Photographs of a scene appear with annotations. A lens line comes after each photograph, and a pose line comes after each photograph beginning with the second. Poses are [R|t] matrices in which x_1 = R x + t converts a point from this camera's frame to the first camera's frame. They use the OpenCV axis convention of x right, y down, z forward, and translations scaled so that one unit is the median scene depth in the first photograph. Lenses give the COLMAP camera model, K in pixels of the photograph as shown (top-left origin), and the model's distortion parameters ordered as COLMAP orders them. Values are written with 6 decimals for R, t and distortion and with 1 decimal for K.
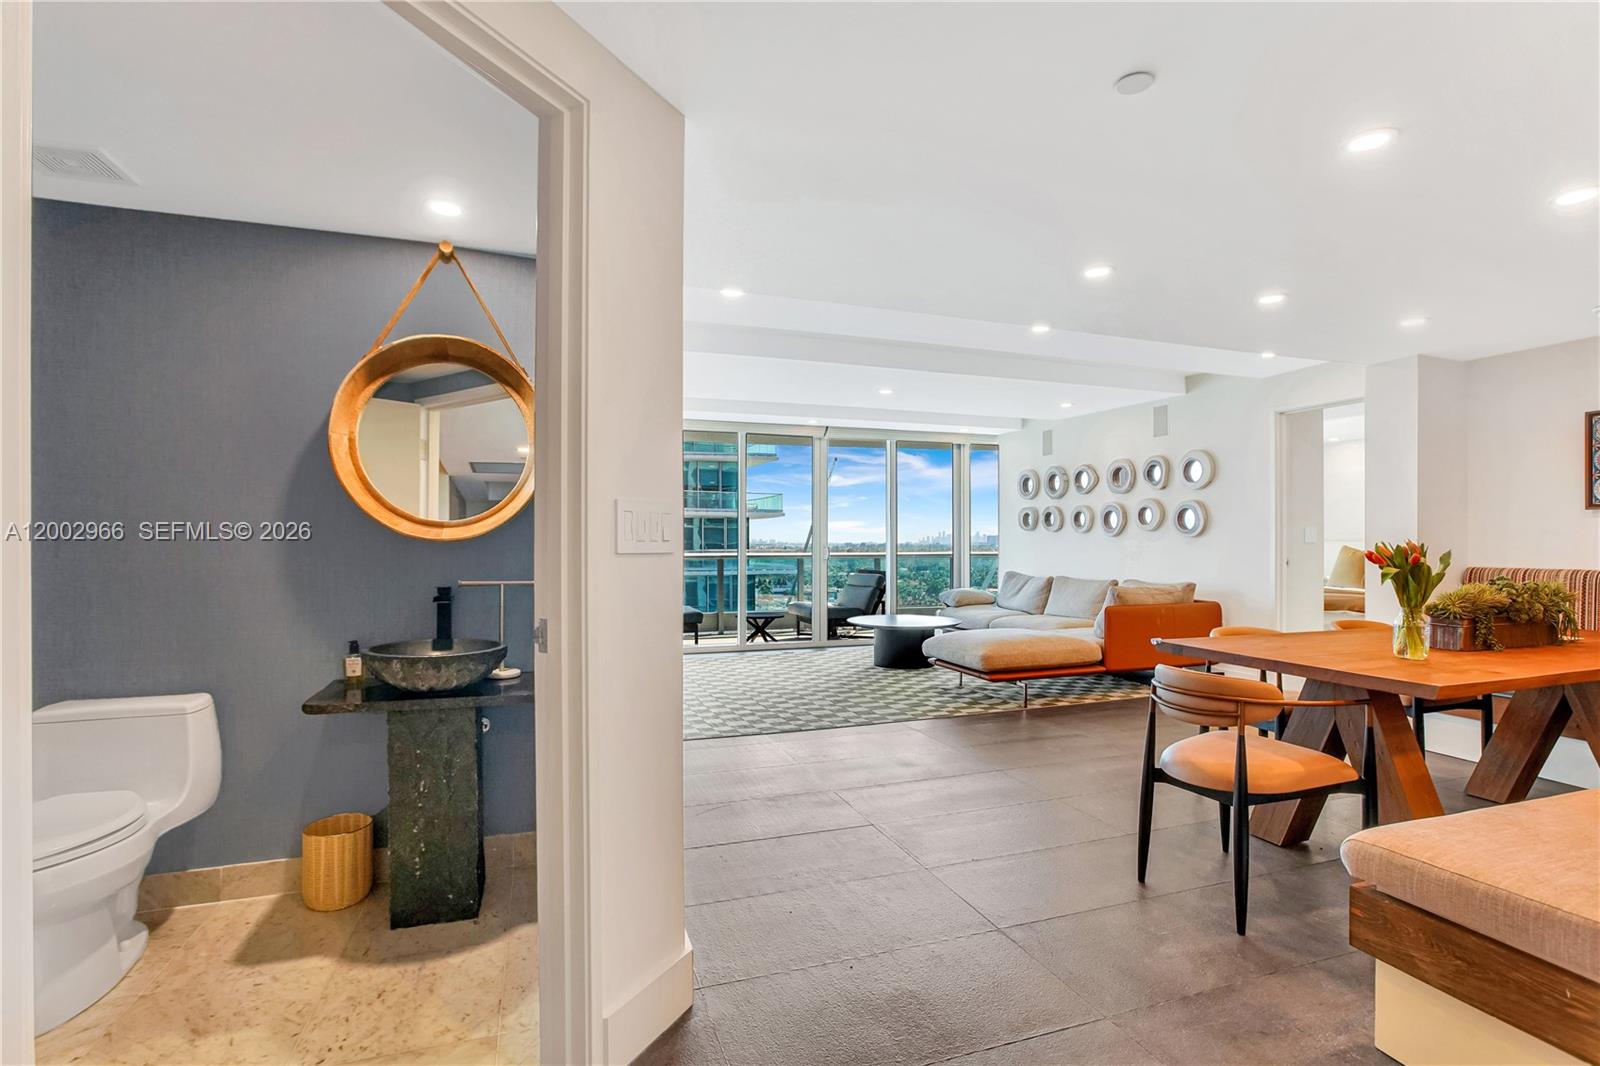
lens RADIAL K [[768.0, 0, 800.9], [0, 768.0, 540.2], [0, 0, 1]] dist [-0.032381, 0.020627]
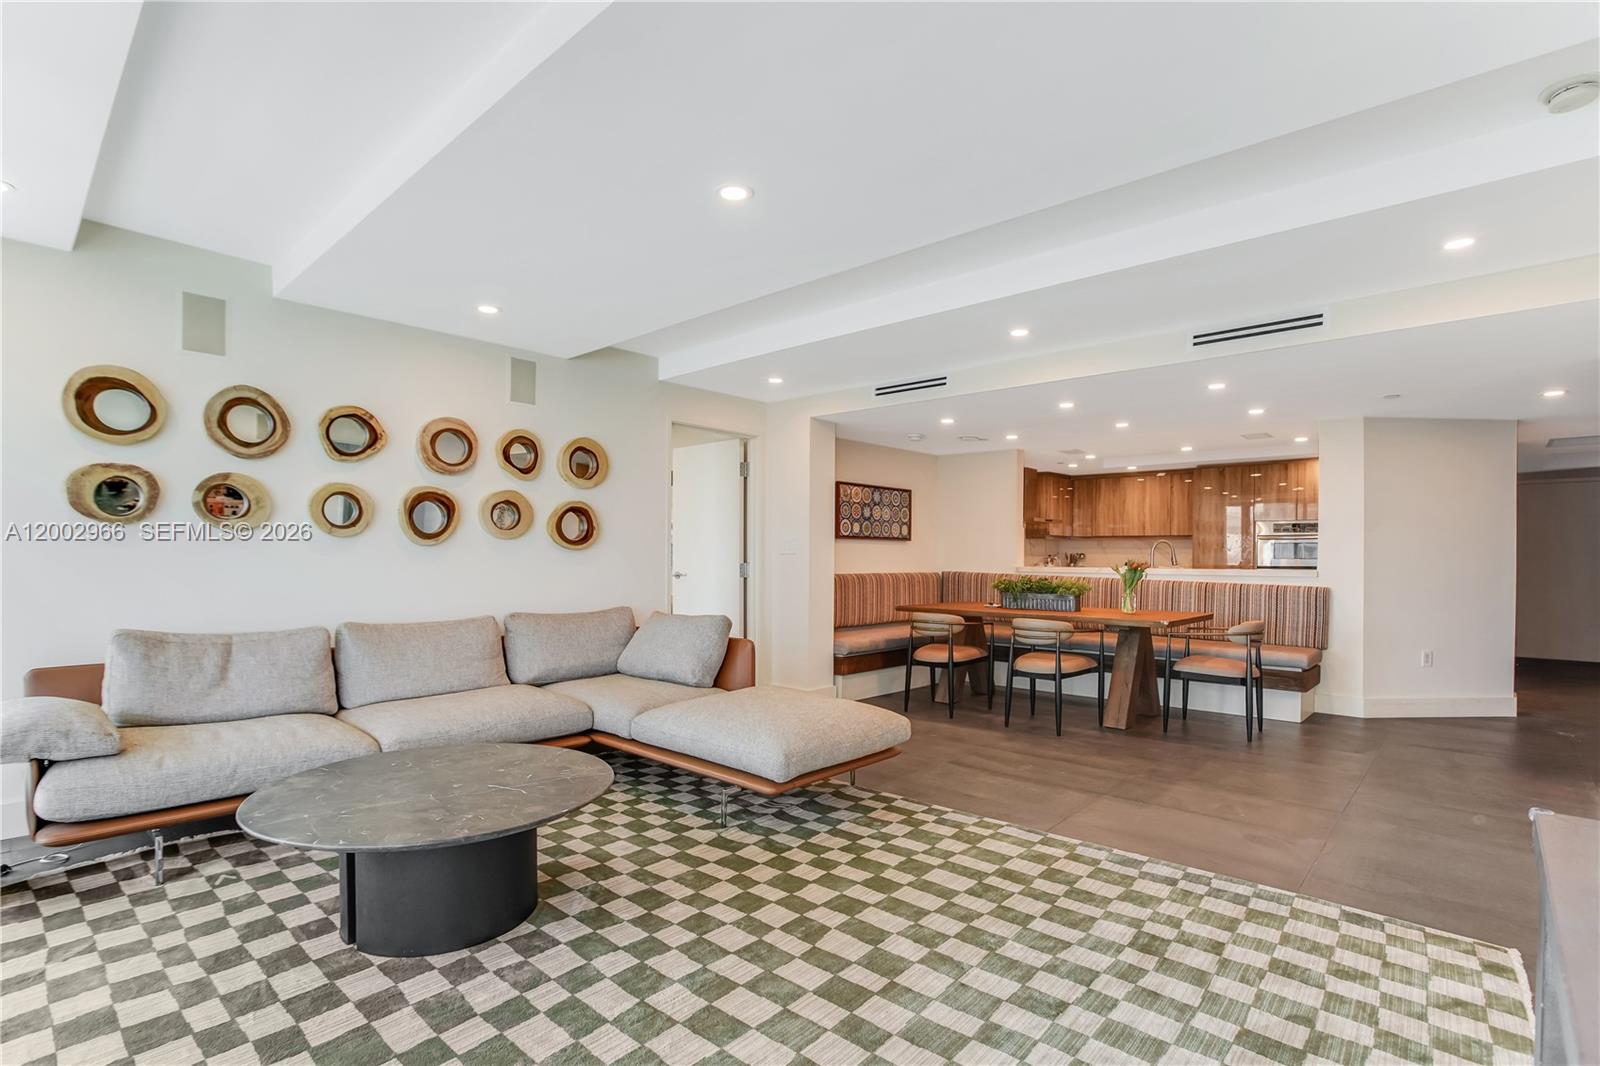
lens RADIAL K [[749.1, 0, 770.7], [0, 749.1, 557.4], [0, 0, 1]] dist [0.059882, 0.000288]
pose [[-0.431515, -0.007986, 0.902070, -0.279314], [-0.011650, 0.999927, 0.003279, -0.000228], [-0.902030, -0.009094, -0.431577, 1.205563]]
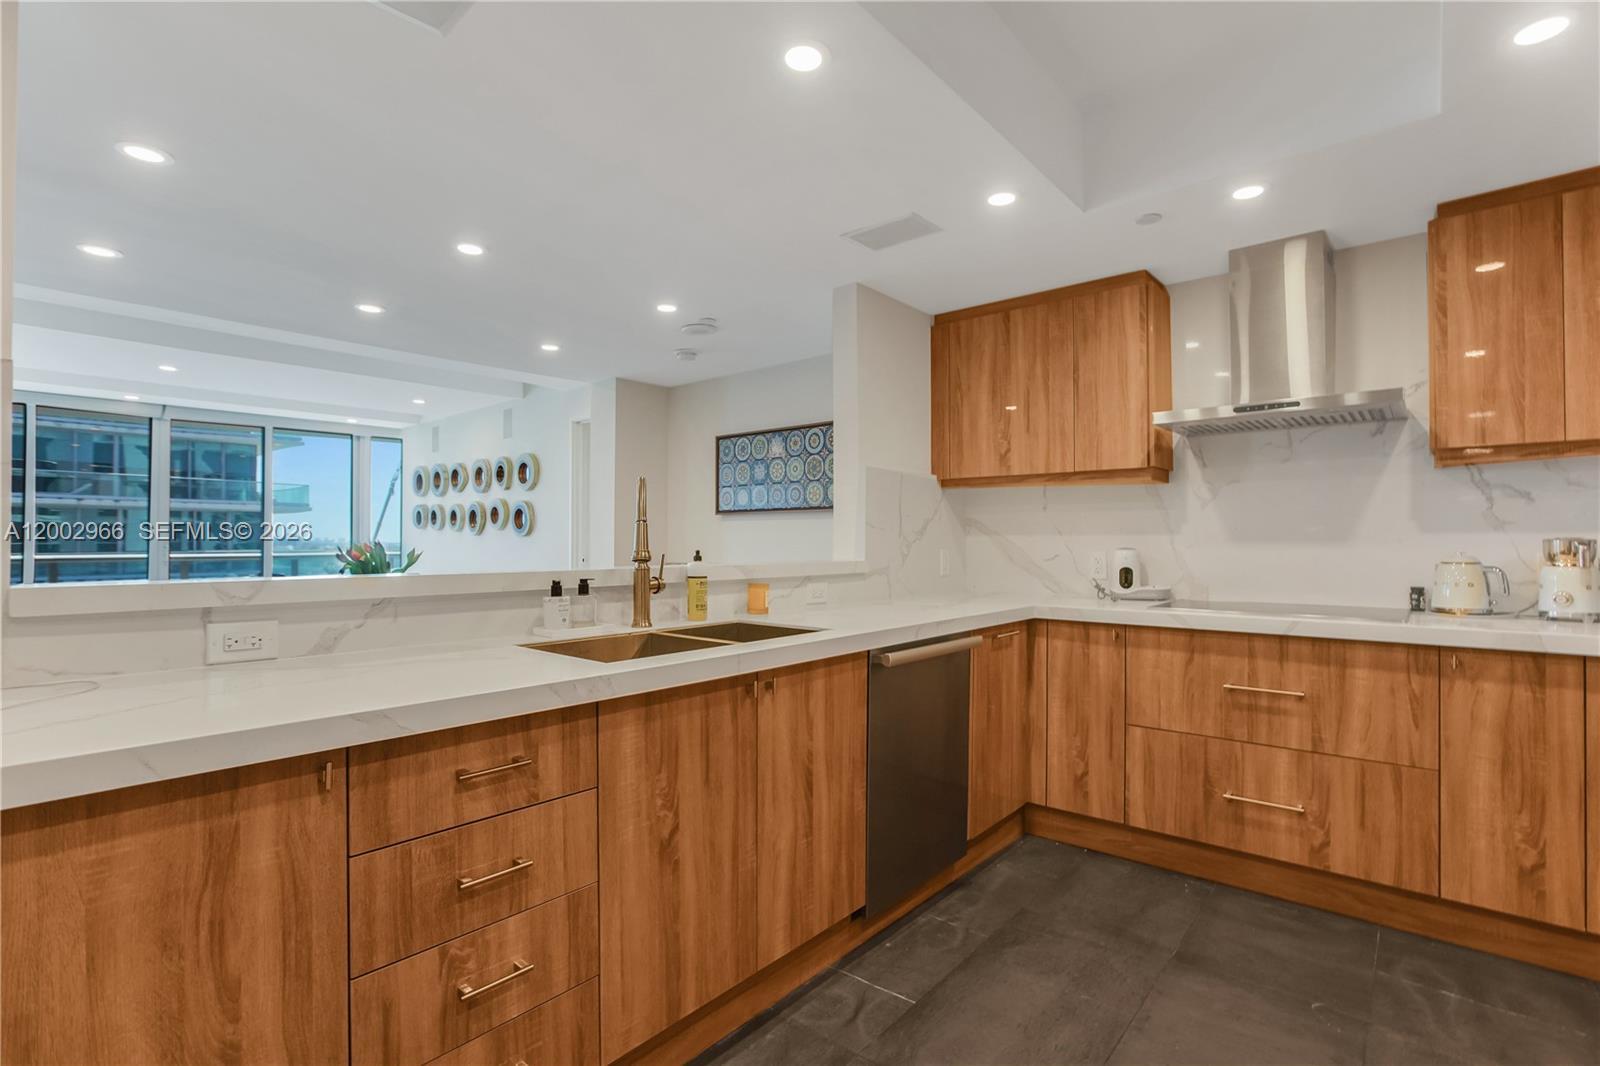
lens RADIAL K [[751.9, 0, 831.3], [0, 751.9, 529.9], [0, 0, 1]] dist [-0.045559, 0.015310]
pose [[0.857741, 0.005338, 0.514054, 0.360100], [0.000506, 0.999937, -0.011227, -0.000292], [-0.514081, 0.009890, 0.857684, -0.107518]]
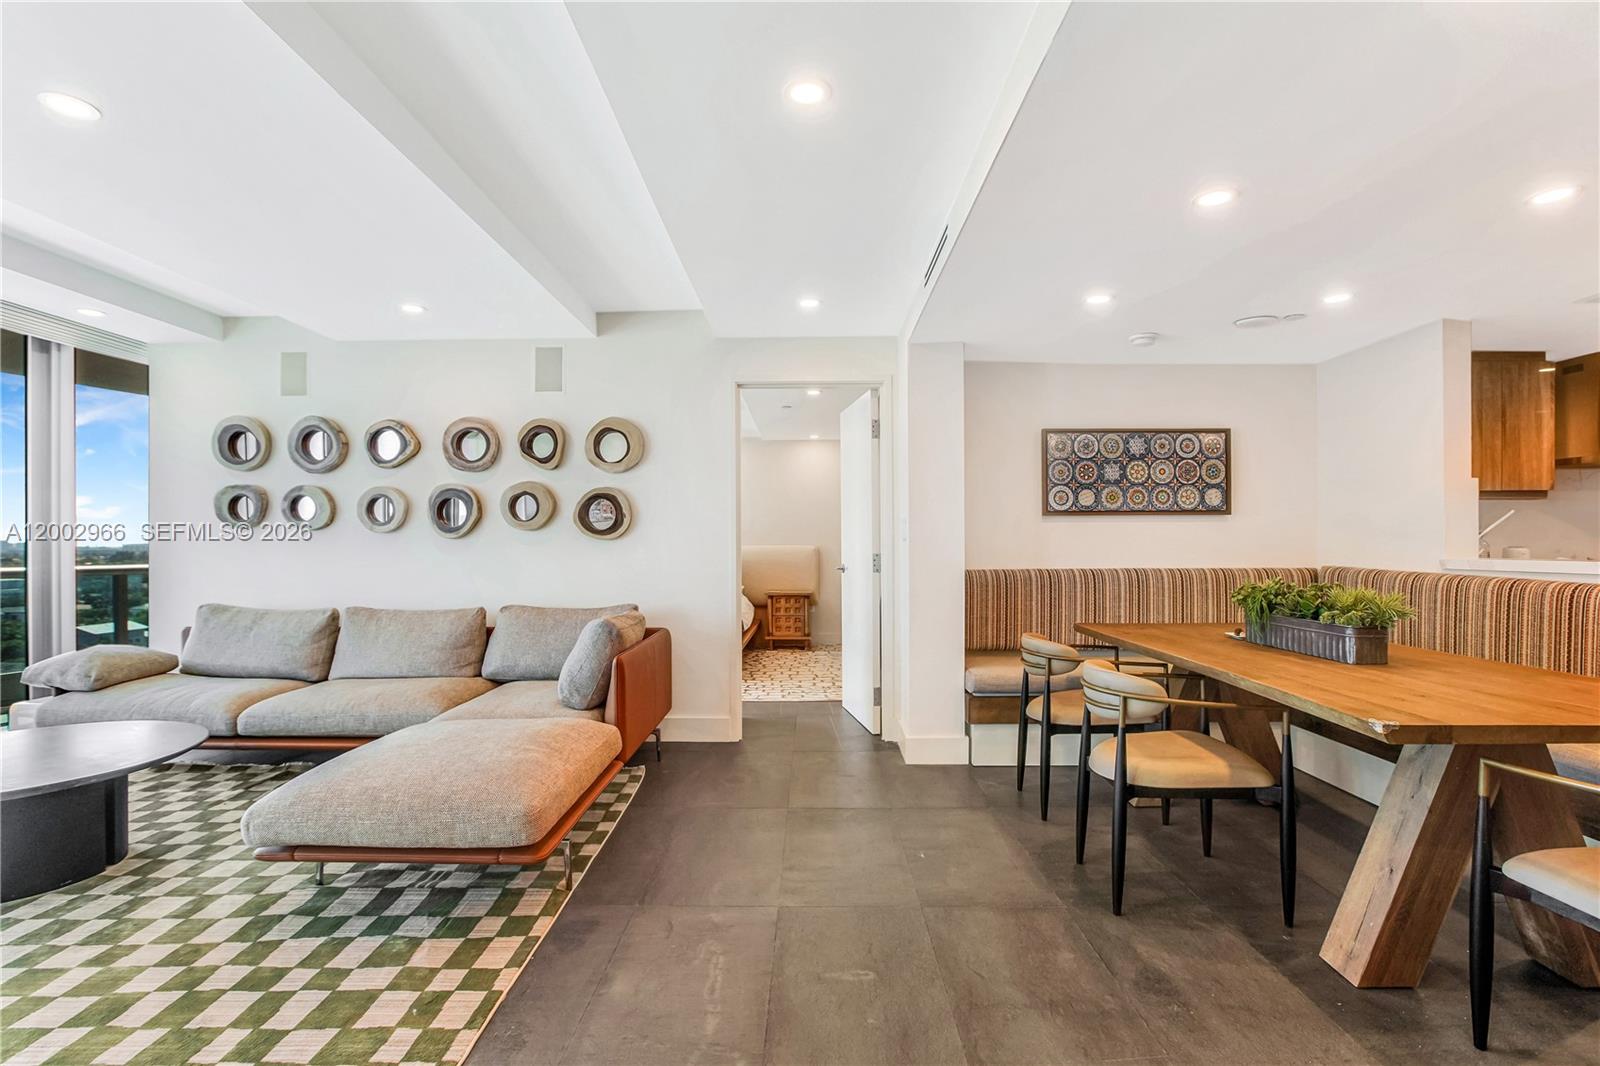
lens RADIAL K [[742.8, 0, 802.0], [0, 742.8, 540.6], [0, 0, 1]] dist [-0.026714, 0.006369]
pose [[0.341347, -0.000957, 0.939937, -0.086268], [0.003132, 0.999995, -0.000120, -0.001736], [-0.939932, 0.002985, 0.341349, 0.618914]]
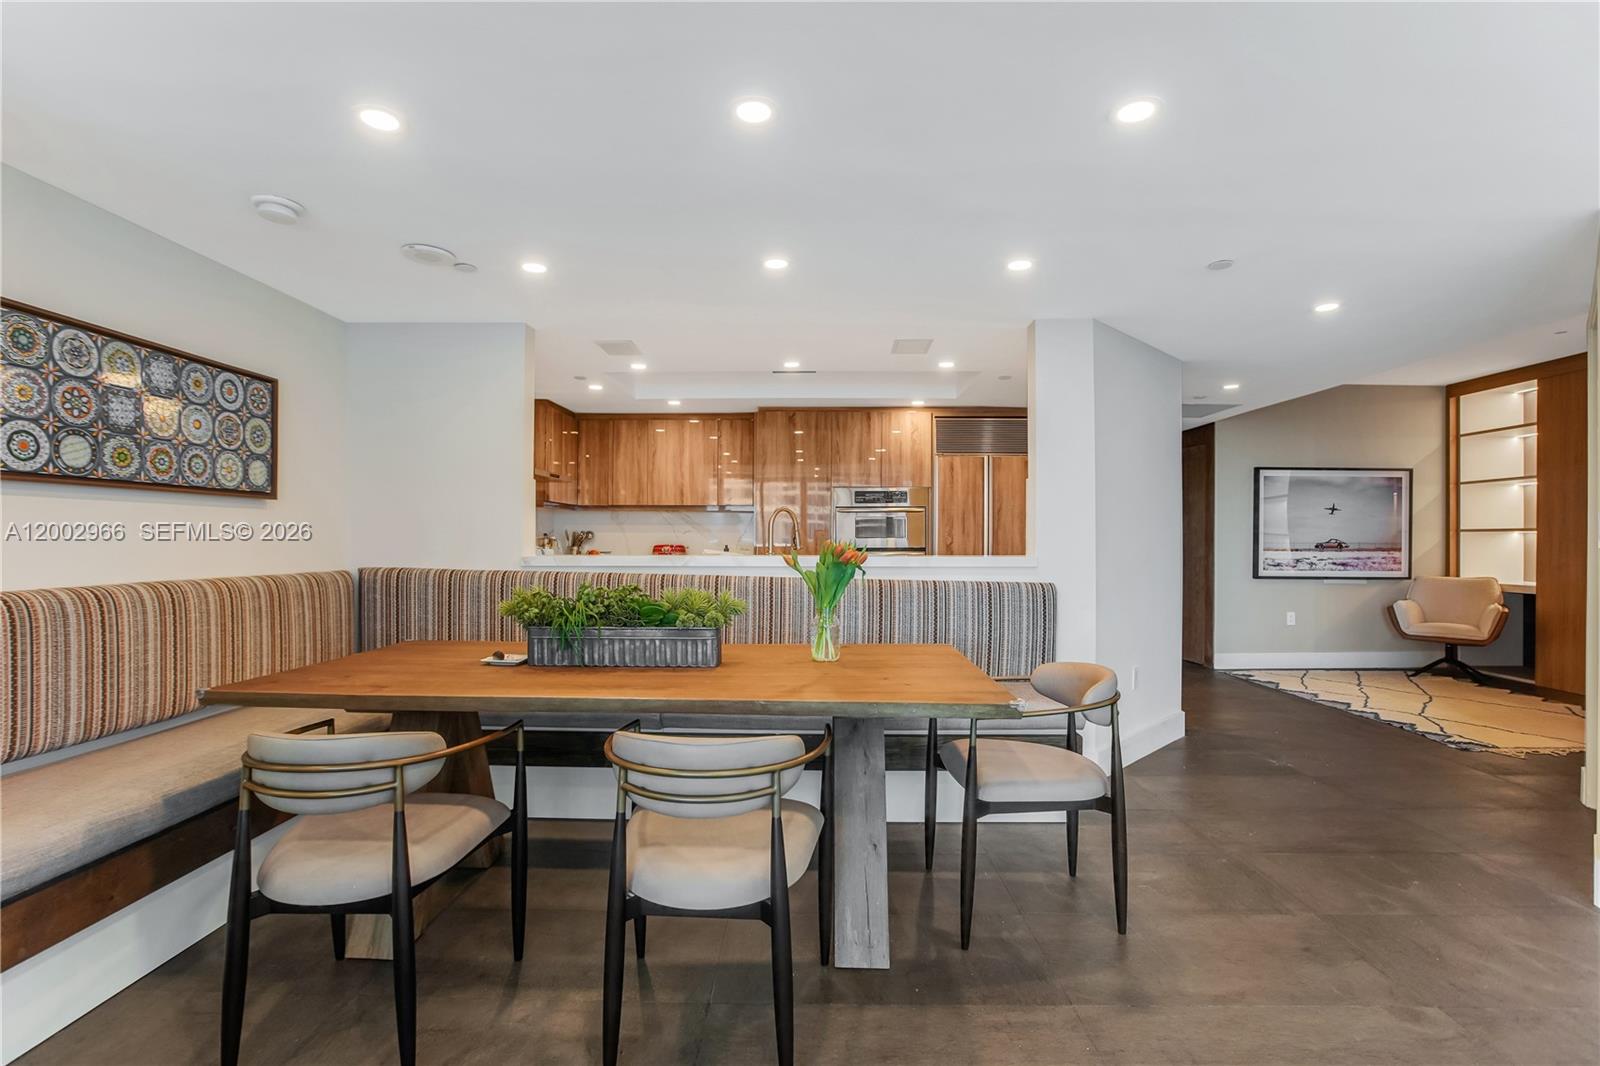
lens RADIAL K [[742.8, 0, 802.0], [0, 742.8, 540.6], [0, 0, 1]] dist [-0.026714, 0.006369]
pose [[-0.936849, -0.005688, 0.349687, 0.207304], [-0.006212, 0.999981, -0.000378, 0.000493], [-0.349678, -0.002526, -0.936866, 0.820548]]
